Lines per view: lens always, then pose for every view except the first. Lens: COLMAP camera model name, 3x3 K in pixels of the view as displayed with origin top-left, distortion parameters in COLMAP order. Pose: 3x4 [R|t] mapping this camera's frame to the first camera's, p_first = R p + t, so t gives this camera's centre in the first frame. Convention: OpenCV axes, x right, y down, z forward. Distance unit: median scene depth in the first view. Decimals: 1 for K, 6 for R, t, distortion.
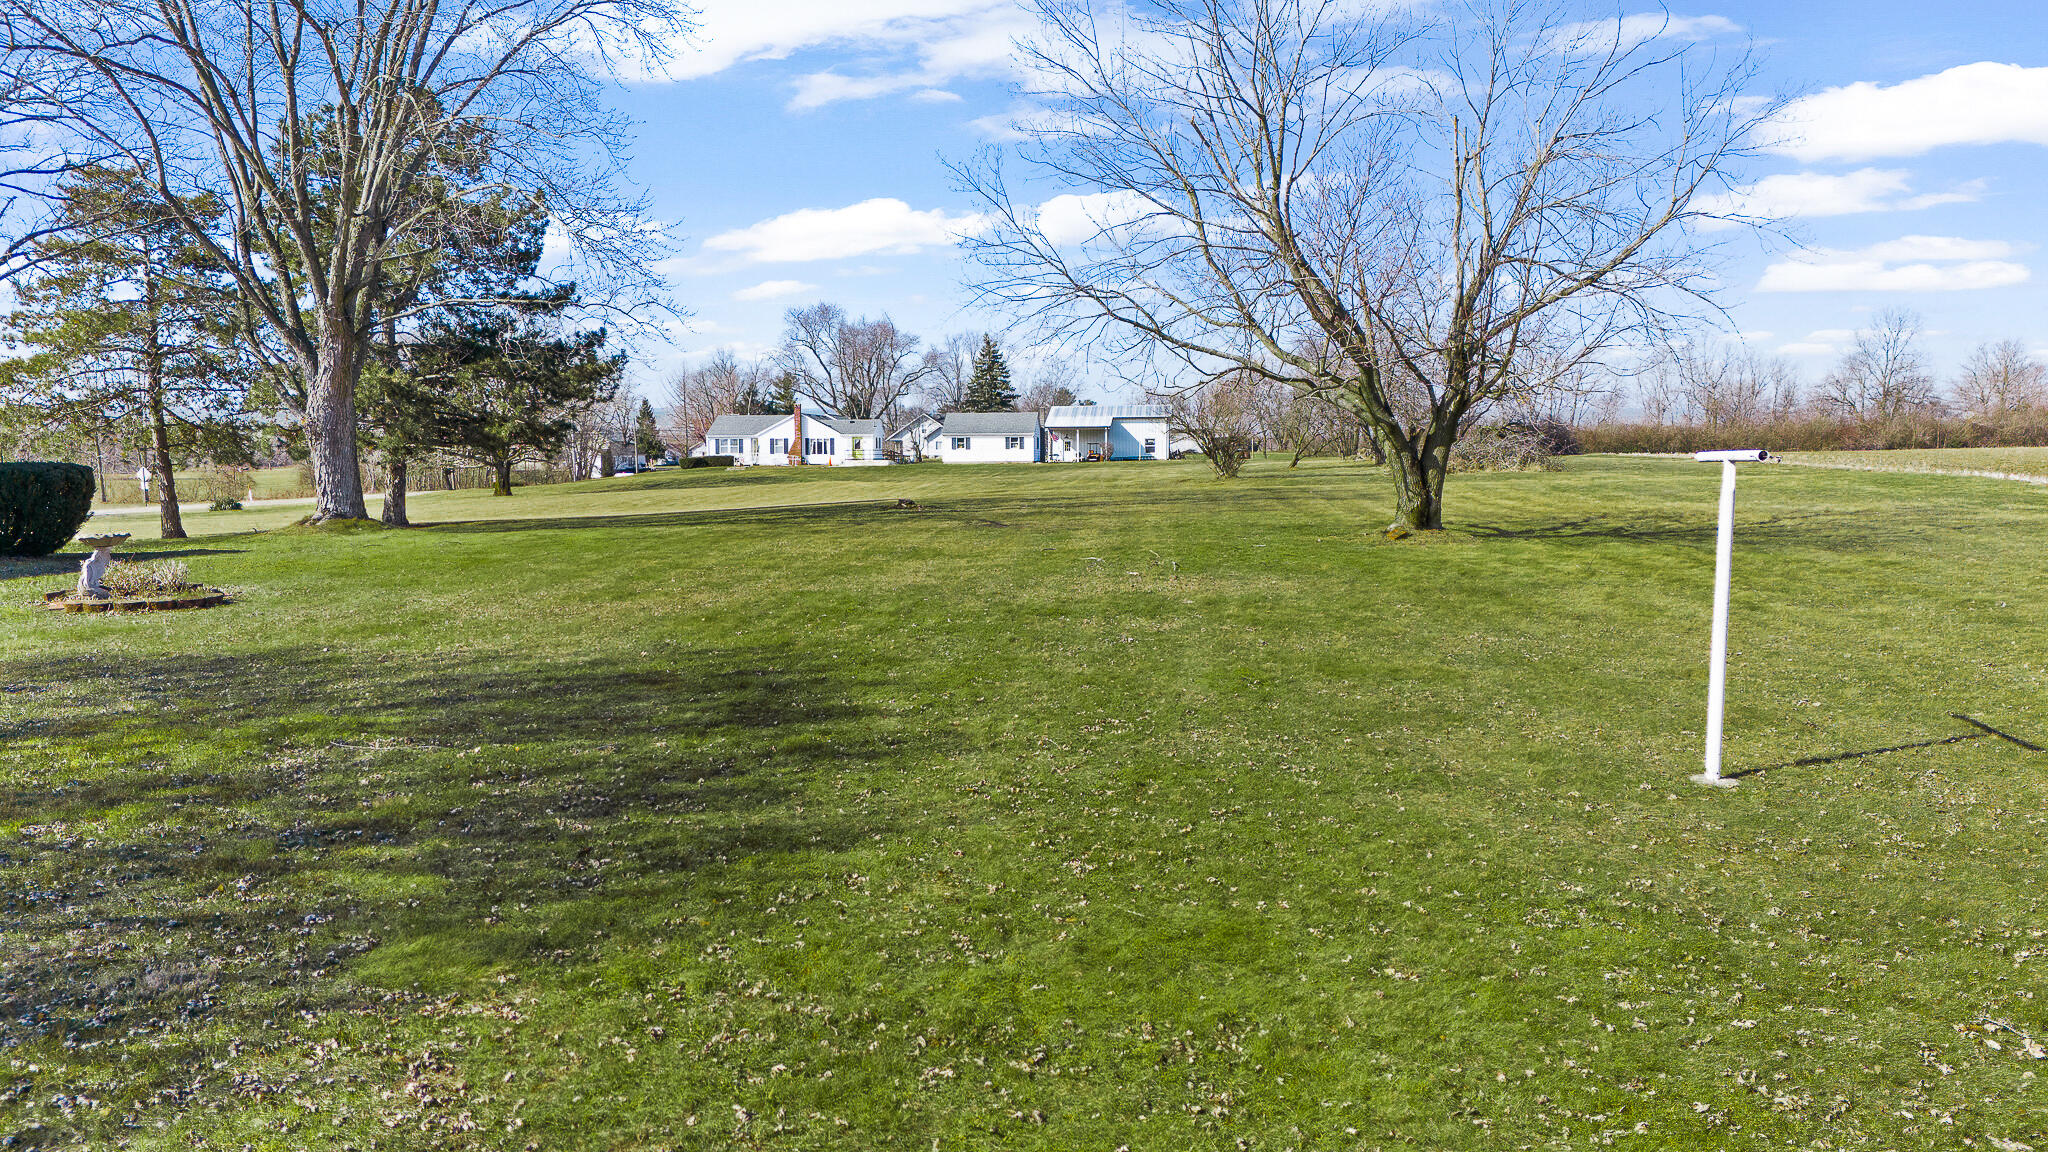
lens RADIAL K [[1485.4, 0, 1024.0], [0, 1485.4, 576.0], [0, 0, 1]] dist [0.080853, -0.070407]
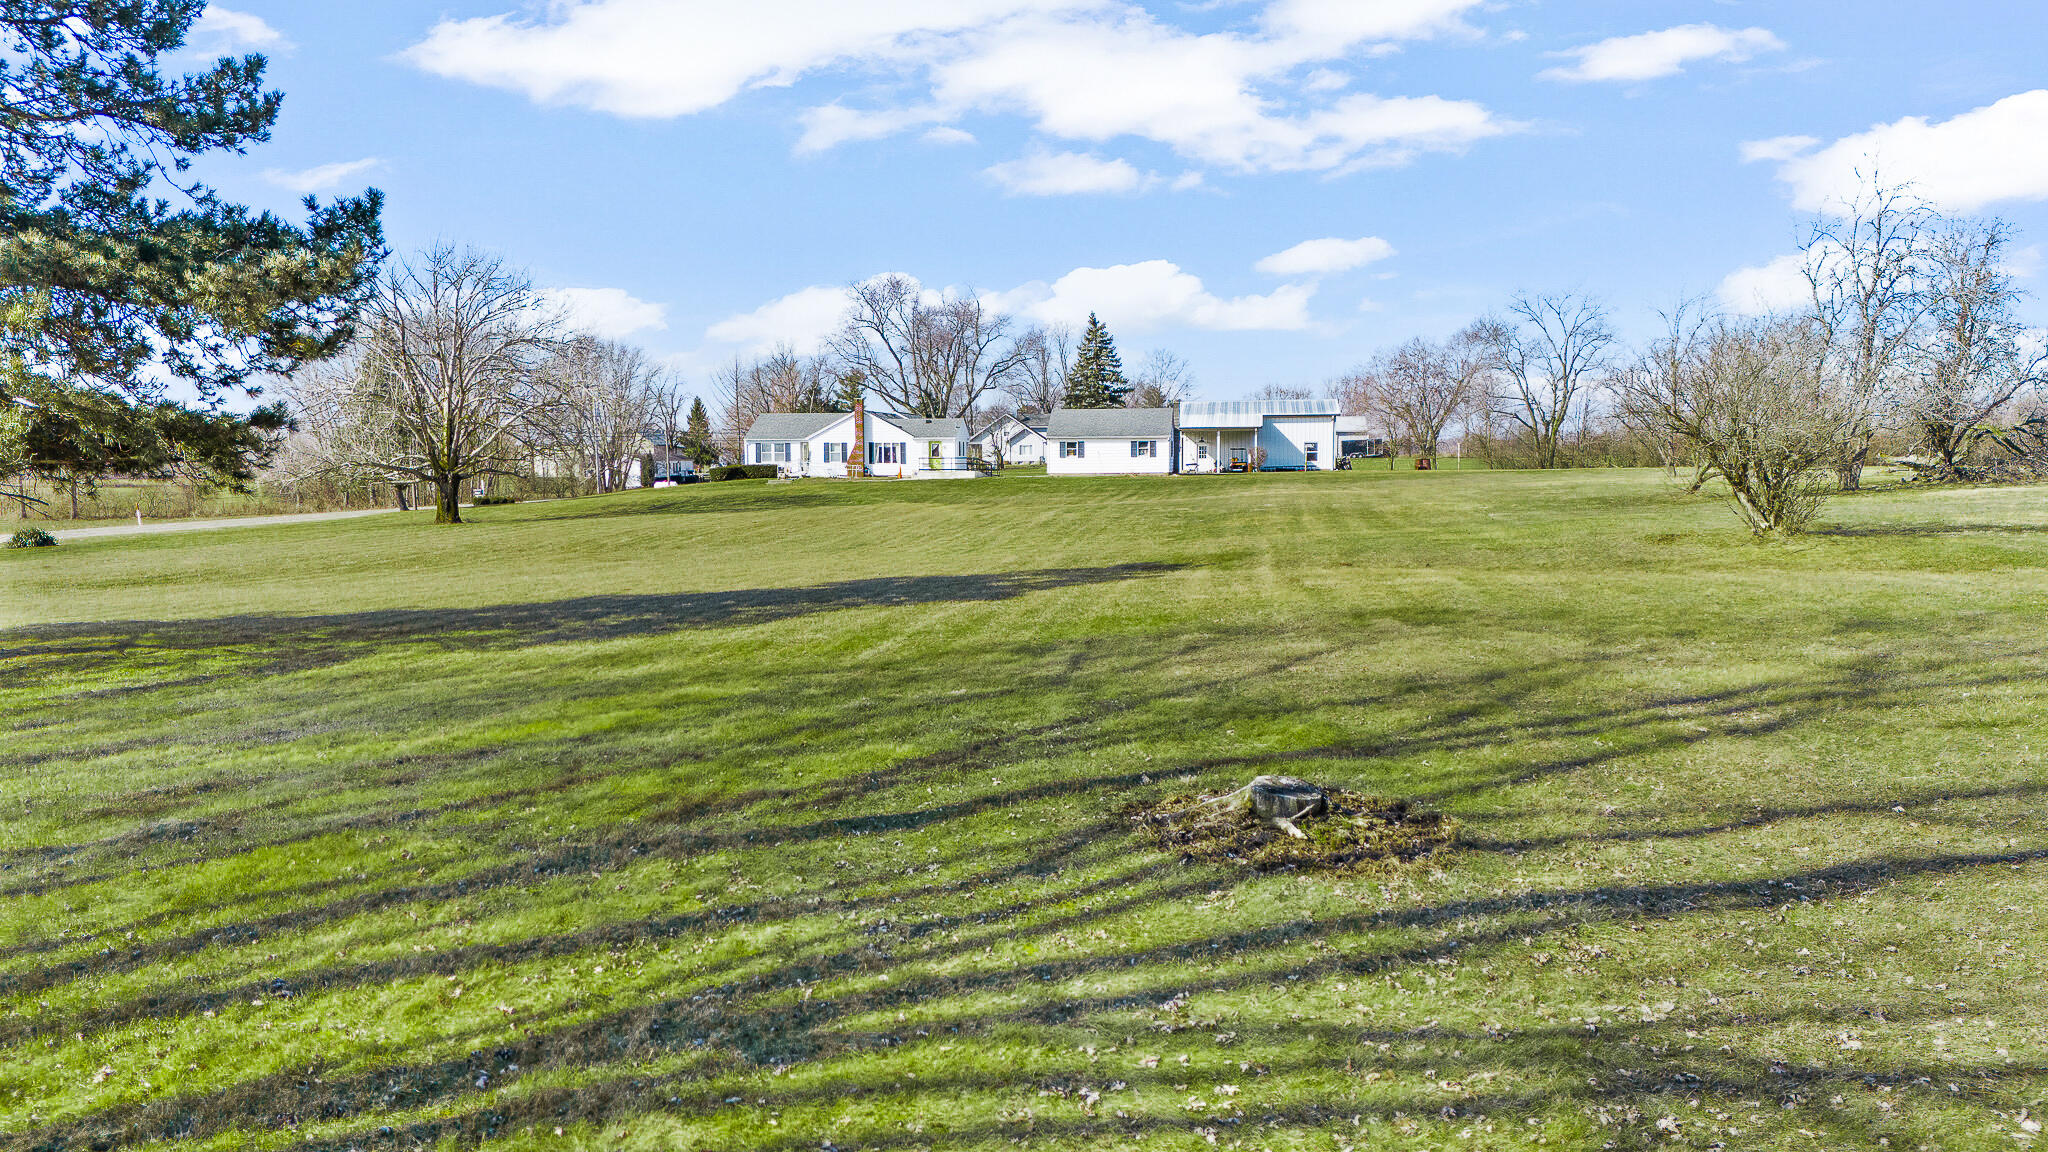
lens RADIAL K [[1485.4, 0, 1024.0], [0, 1485.4, 576.0], [0, 0, 1]] dist [0.080853, -0.070407]
pose [[0.998878, 0.004783, -0.047109, -0.028700], [-0.004871, 0.999987, -0.001742, -0.021699], [0.047100, 0.001969, 0.998888, 0.226779]]
